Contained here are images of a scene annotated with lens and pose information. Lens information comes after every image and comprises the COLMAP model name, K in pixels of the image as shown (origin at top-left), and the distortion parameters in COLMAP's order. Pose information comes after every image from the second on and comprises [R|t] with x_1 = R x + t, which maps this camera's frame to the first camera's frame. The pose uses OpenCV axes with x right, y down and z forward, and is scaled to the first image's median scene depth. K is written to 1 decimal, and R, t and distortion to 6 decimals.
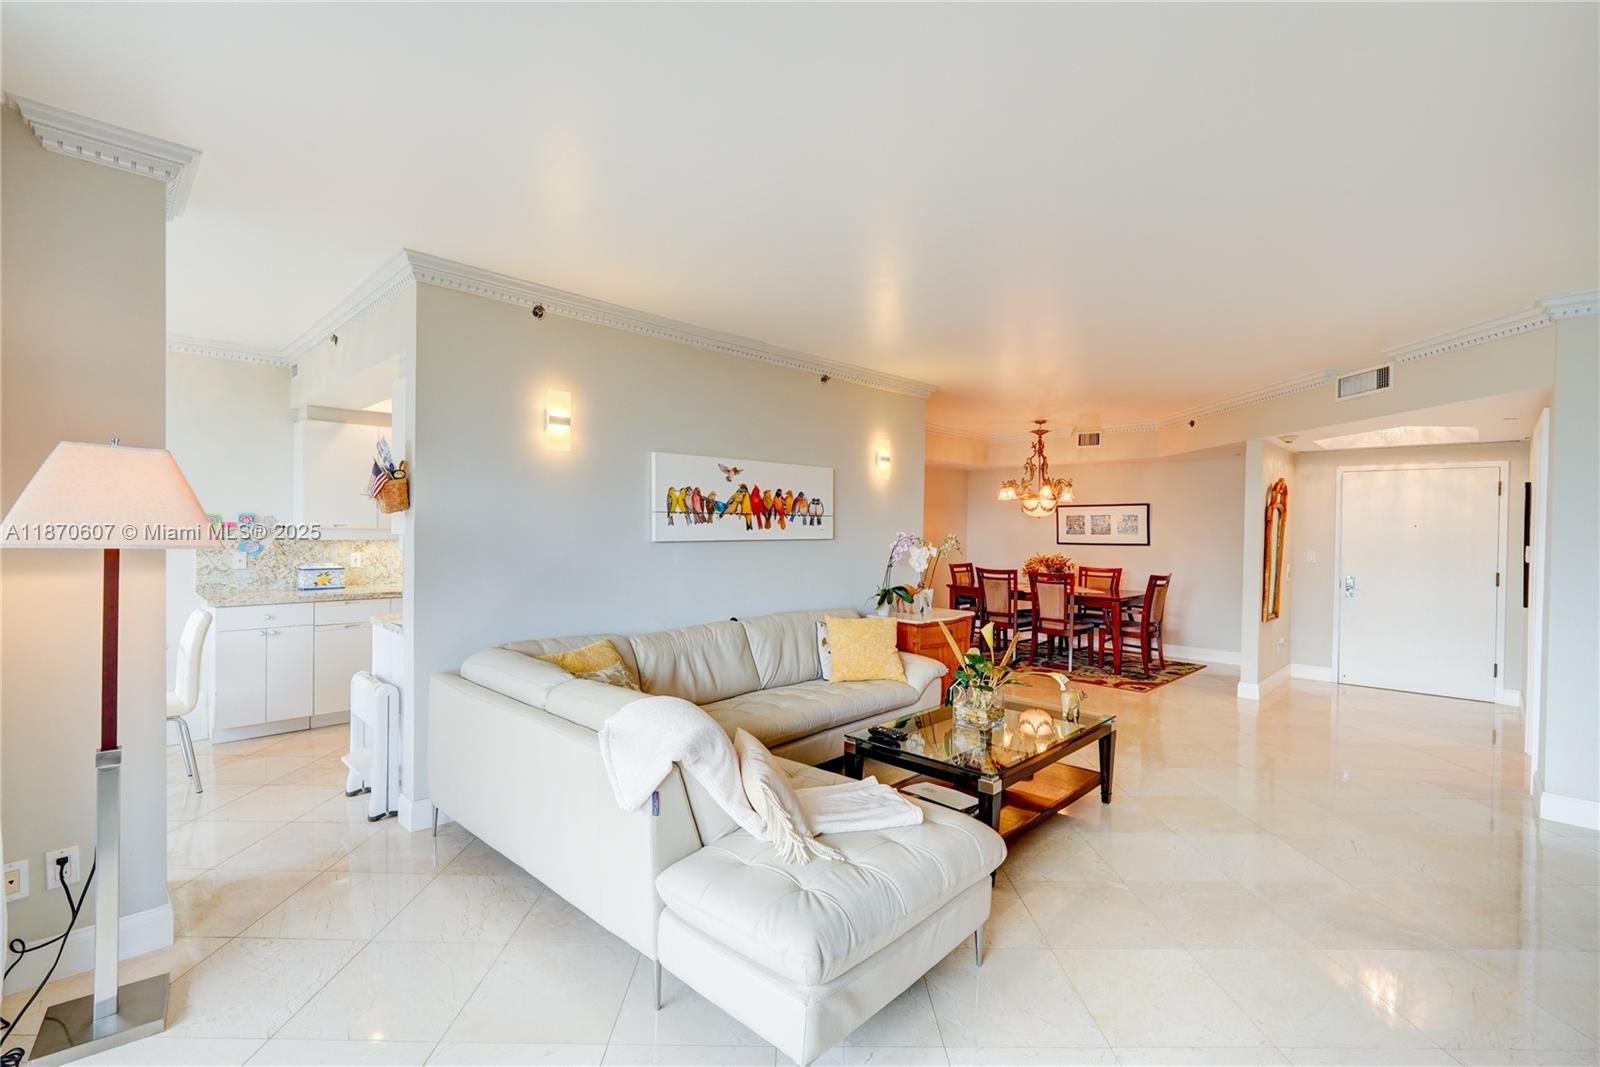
lens RADIAL K [[727.2, 0, 800.0], [0, 727.2, 533.5], [0, 0, 1]] dist [-0.001343, 0.000480]
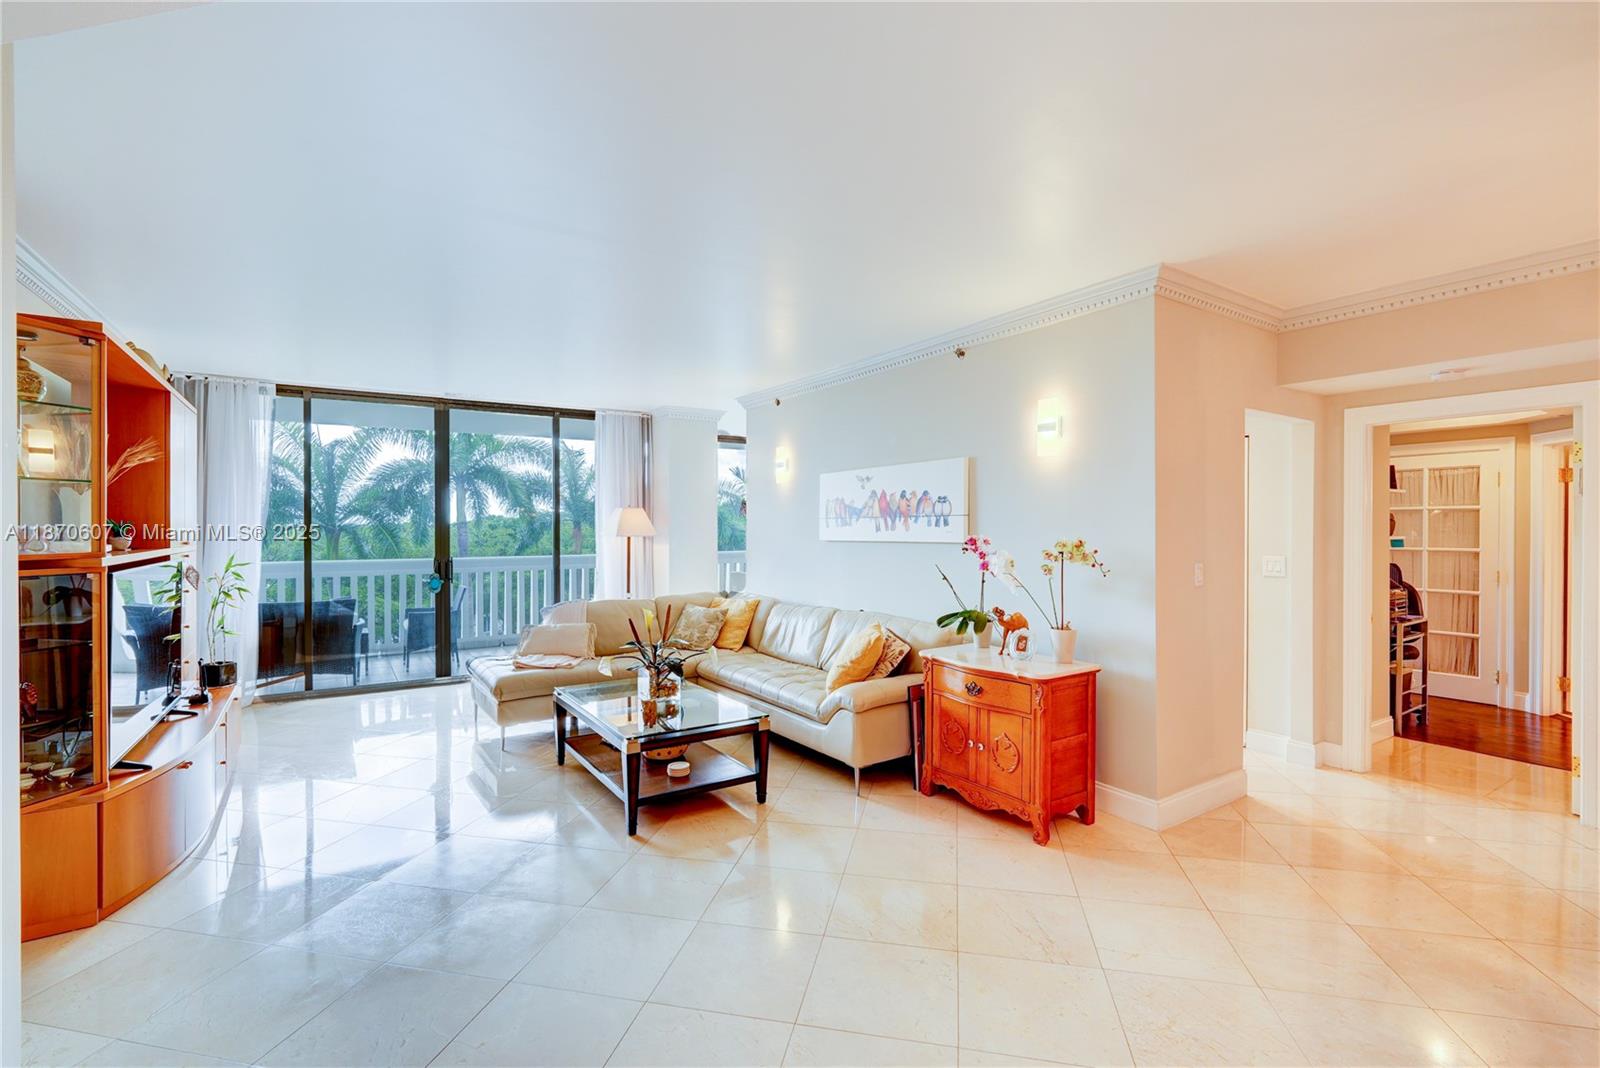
lens RADIAL K [[727.2, 0, 800.0], [0, 727.2, 534.0], [0, 0, 1]] dist [-0.001343, 0.000480]
pose [[-0.238205, -0.004901, -0.971203, 0.972719], [-0.014140, 0.999899, -0.001577, 0.001433], [0.971112, 0.013357, -0.238250, 1.115789]]
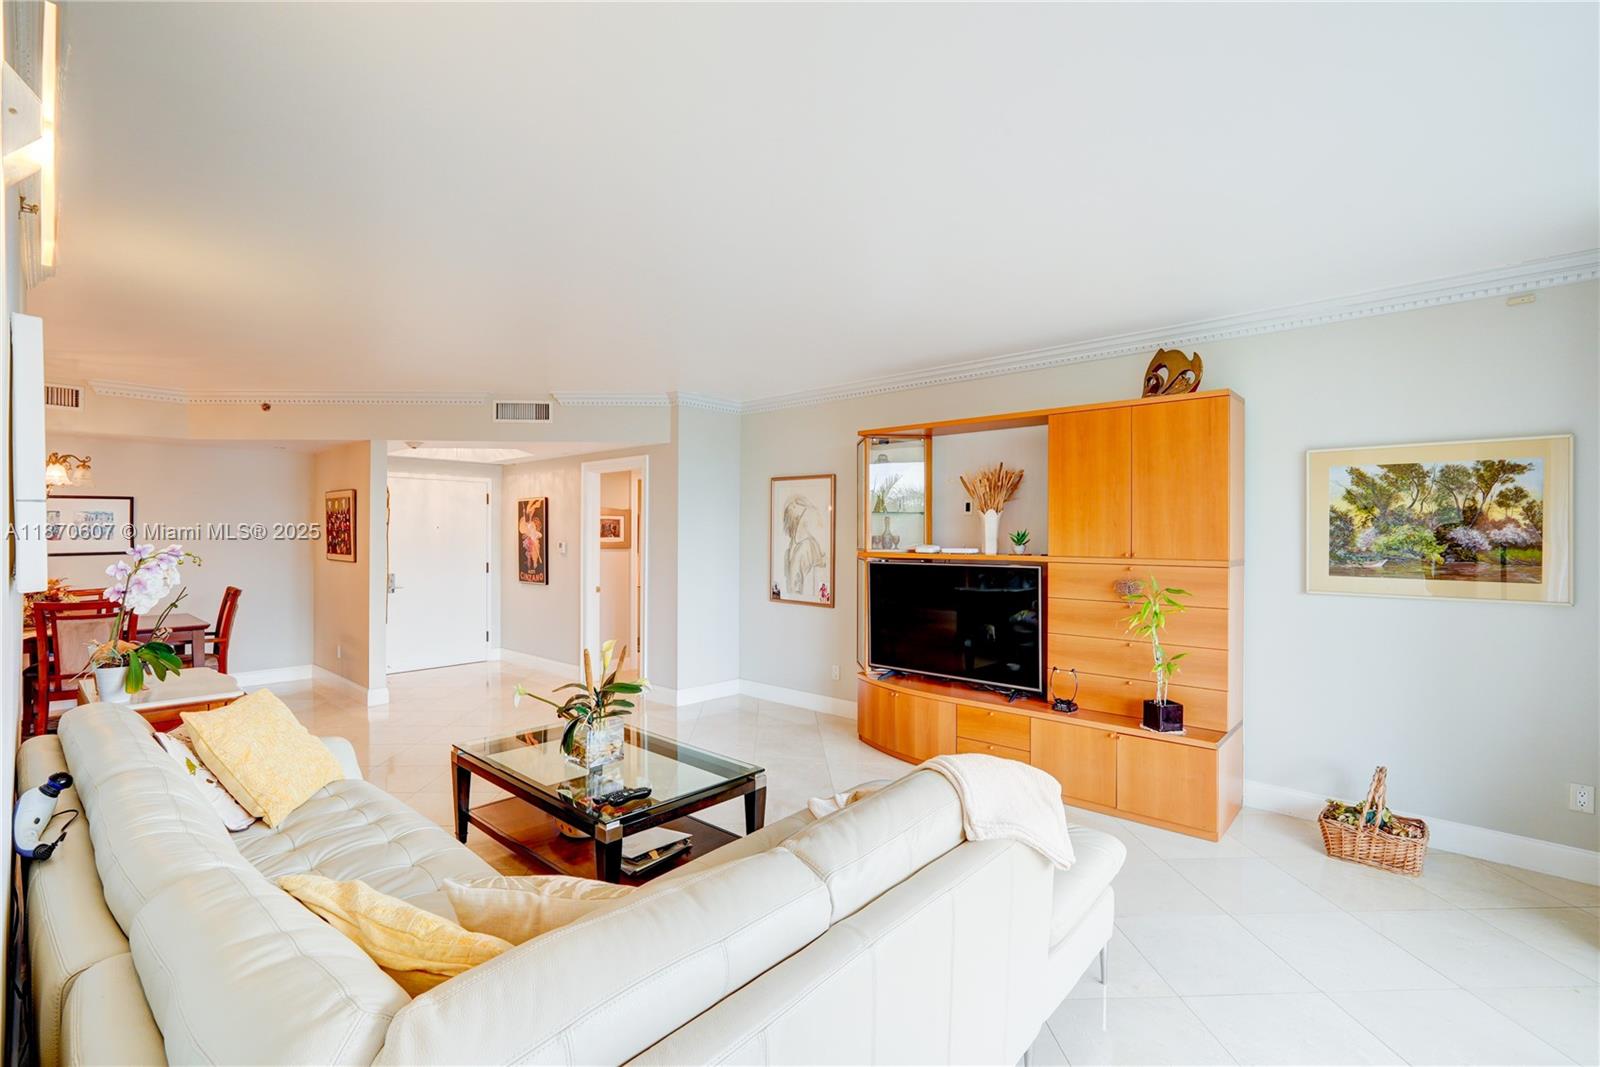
lens RADIAL K [[723.3, 0, 800.0], [0, 723.3, 533.5], [0, 0, 1]] dist [-0.029205, 0.013758]
pose [[-0.012431, -0.009719, 0.999876, -0.451844], [0.007085, 0.999927, 0.009807, -0.011347], [-0.999898, 0.007207, -0.012361, 0.586666]]
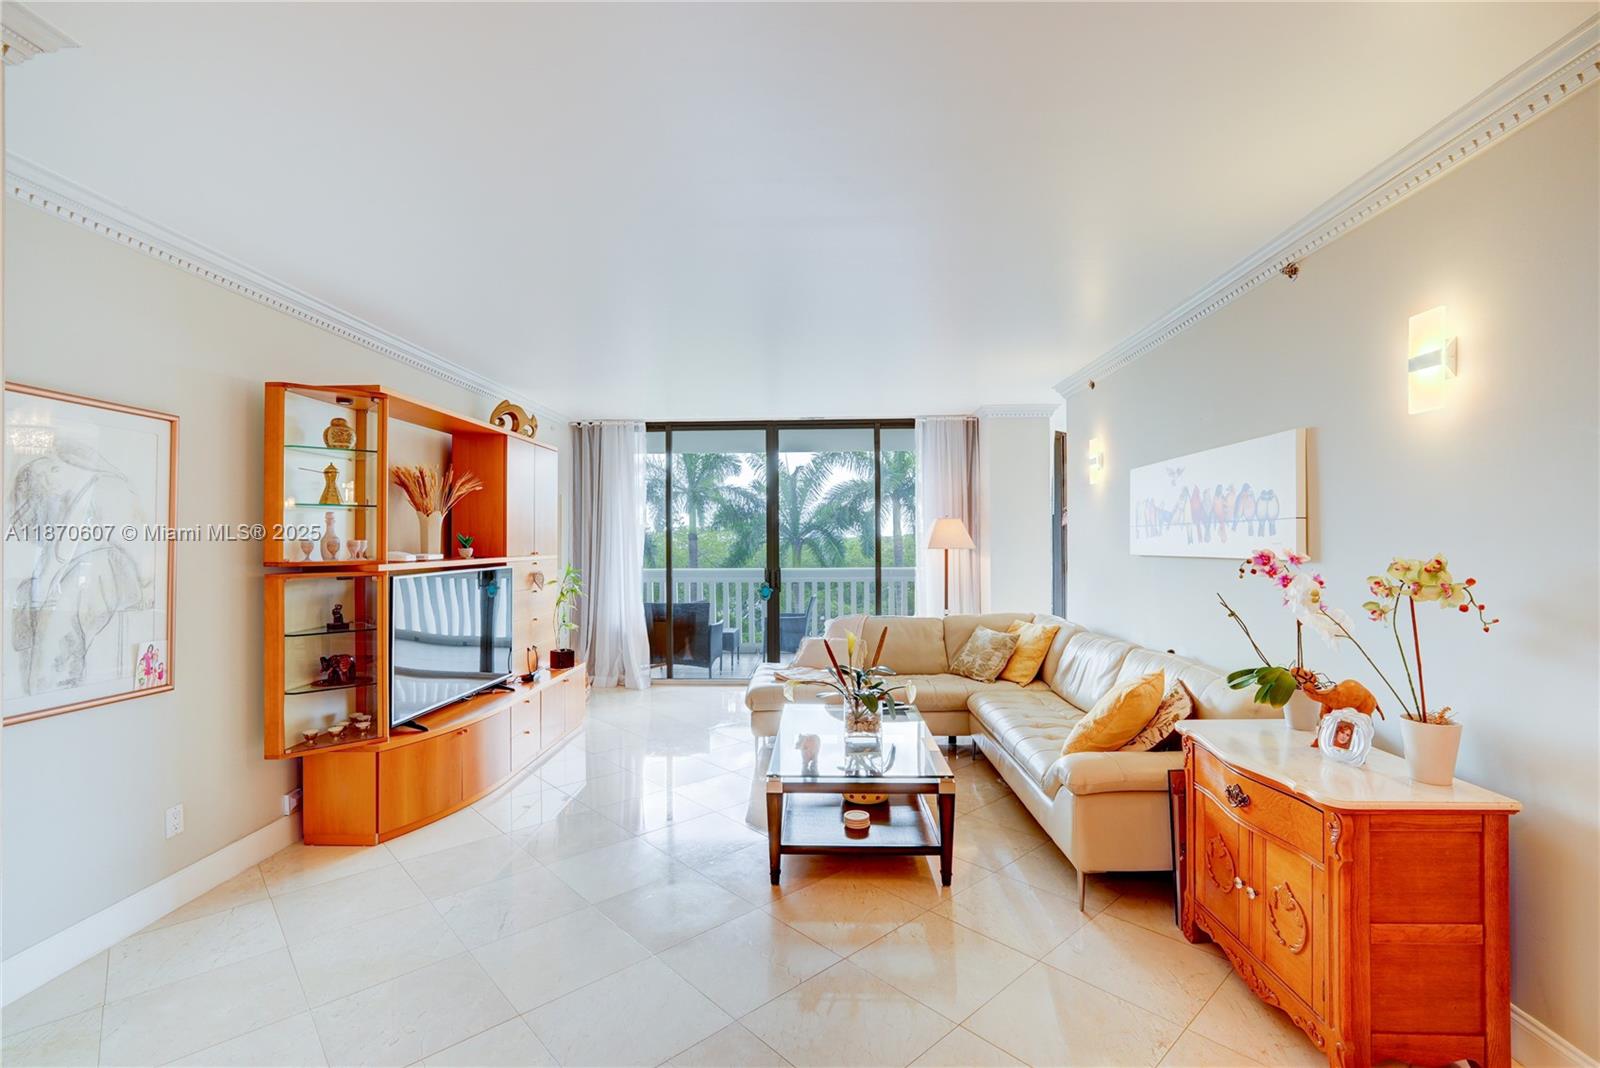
lens RADIAL K [[715.3, 0, 792.7], [0, 715.3, 535.8], [0, 0, 1]] dist [-0.012704, 0.008945]
pose [[-0.756333, -0.014432, -0.654028, 0.728114], [-0.013334, 0.999889, -0.006643, -0.002720], [0.654051, 0.003696, -0.756441, 1.265692]]
